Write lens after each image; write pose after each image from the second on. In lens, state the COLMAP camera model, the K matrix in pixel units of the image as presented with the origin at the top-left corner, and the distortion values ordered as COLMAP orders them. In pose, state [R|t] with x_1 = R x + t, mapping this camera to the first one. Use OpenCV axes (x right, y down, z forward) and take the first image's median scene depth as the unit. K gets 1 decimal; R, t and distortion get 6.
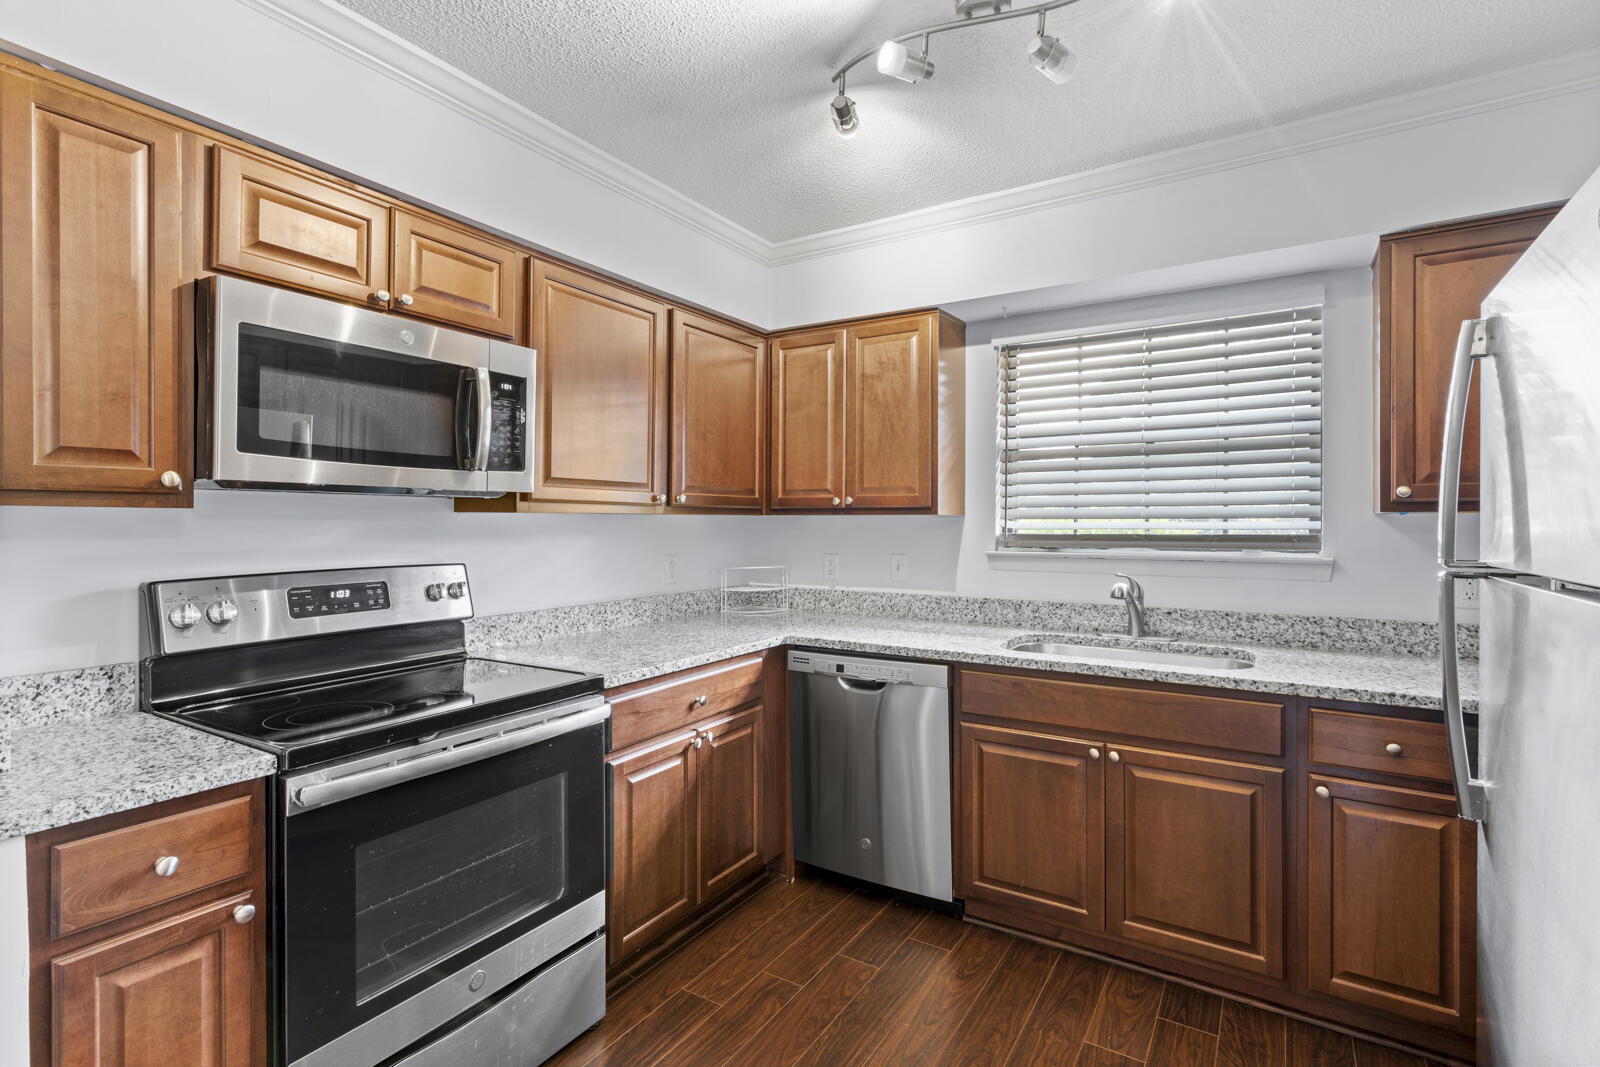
lens RADIAL K [[741.3, 0, 809.3], [0, 741.3, 524.8], [0, 0, 1]] dist [-0.012635, 0.000679]
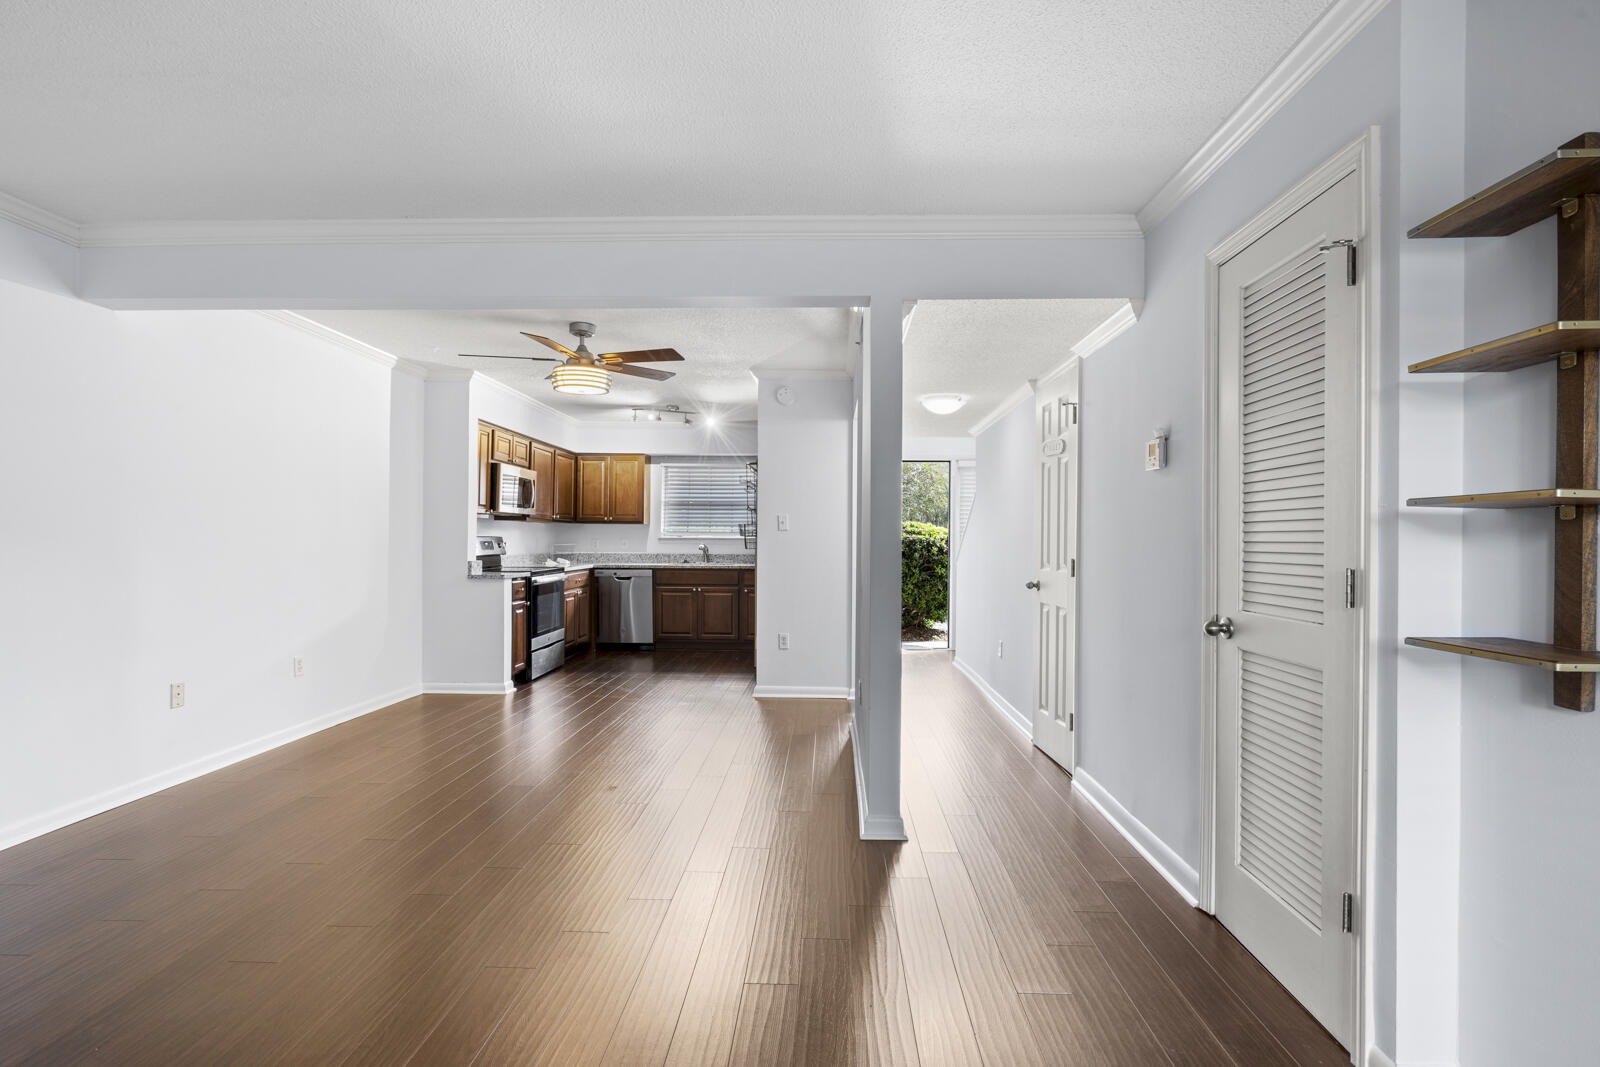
lens RADIAL K [[741.3, 0, 796.3], [0, 741.3, 536.8], [0, 0, 1]] dist [-0.012635, 0.000679]
pose [[0.869642, 0.008402, 0.493612, -0.812566], [-0.006144, 0.999962, -0.006197, 0.056081], [-0.493645, 0.002356, 0.869660, -2.004977]]
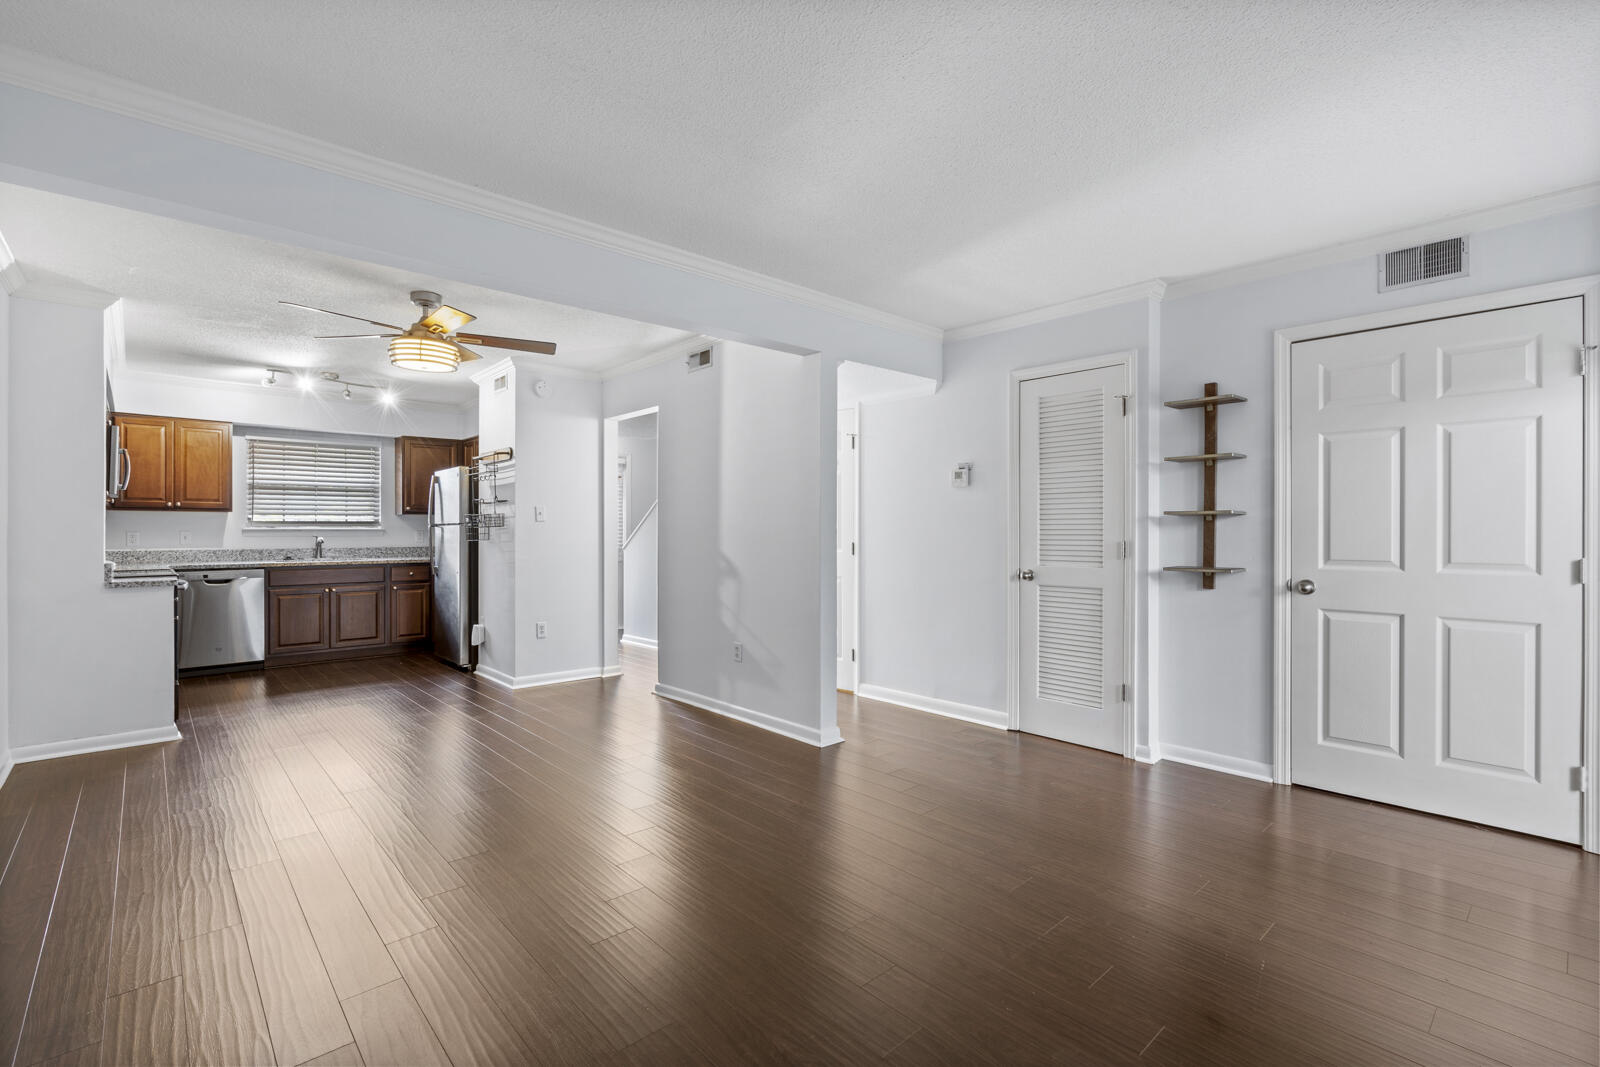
lens RADIAL K [[741.3, 0, 804.2], [0, 741.3, 534.2], [0, 0, 1]] dist [-0.012635, 0.000679]
pose [[0.260360, -0.003692, 0.965504, -1.703445], [0.002222, 0.999992, 0.003225, 0.057048], [-0.965509, 0.001306, 0.260367, -1.422133]]
